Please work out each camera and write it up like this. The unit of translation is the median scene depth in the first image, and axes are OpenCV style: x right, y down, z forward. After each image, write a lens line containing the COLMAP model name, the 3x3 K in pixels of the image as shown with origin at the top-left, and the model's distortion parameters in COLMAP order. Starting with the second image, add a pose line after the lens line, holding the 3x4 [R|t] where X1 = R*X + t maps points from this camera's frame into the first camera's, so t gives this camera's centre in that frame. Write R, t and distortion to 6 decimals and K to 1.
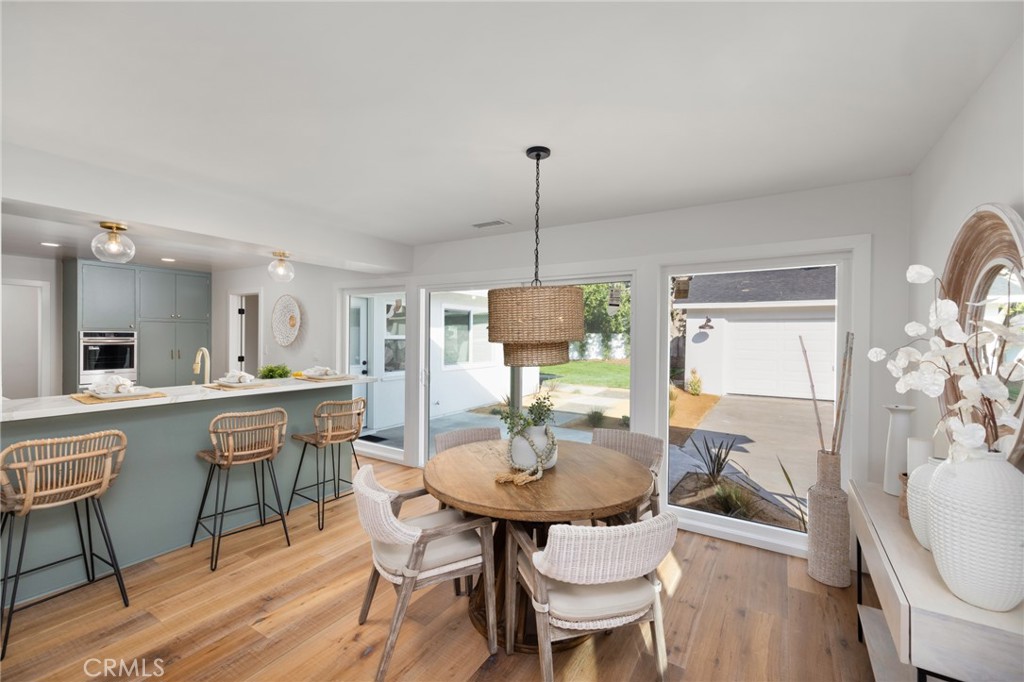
lens RADIAL K [[429.6, 0, 514.8], [0, 429.6, 337.4], [0, 0, 1]] dist [0.020096, 0.000023]
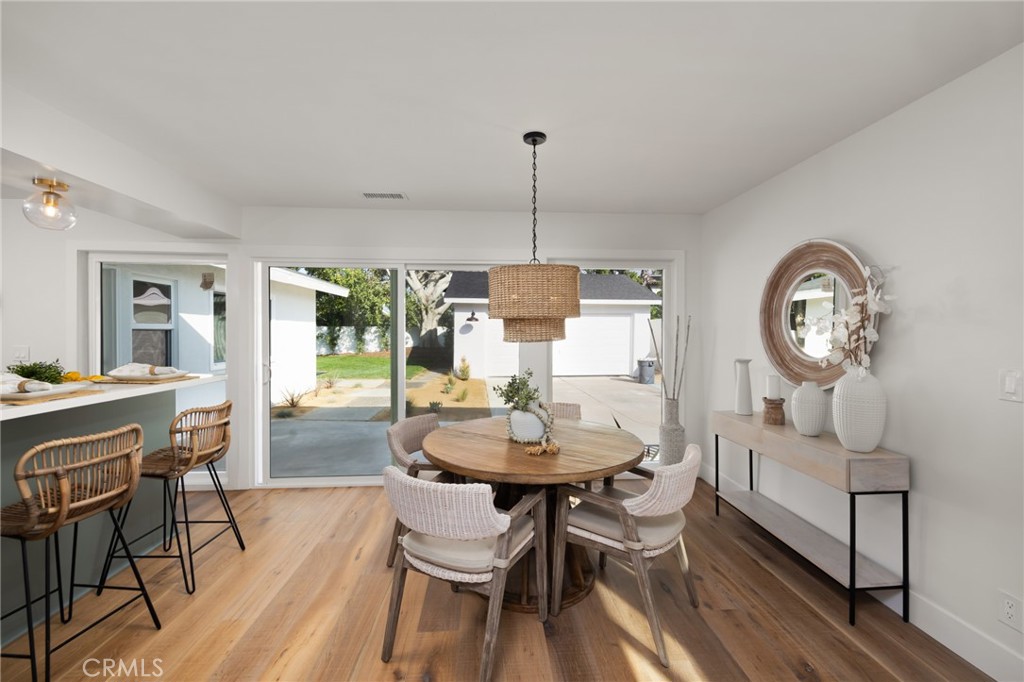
lens RADIAL K [[417.3, 0, 513.2], [0, 417.3, 332.4], [0, 0, 1]] dist [0.000865, 0.000007]
pose [[0.811376, -0.010187, 0.584435, -0.404089], [0.010141, 0.999943, 0.003352, 0.026870], [-0.584436, 0.003207, 0.811433, 0.146408]]
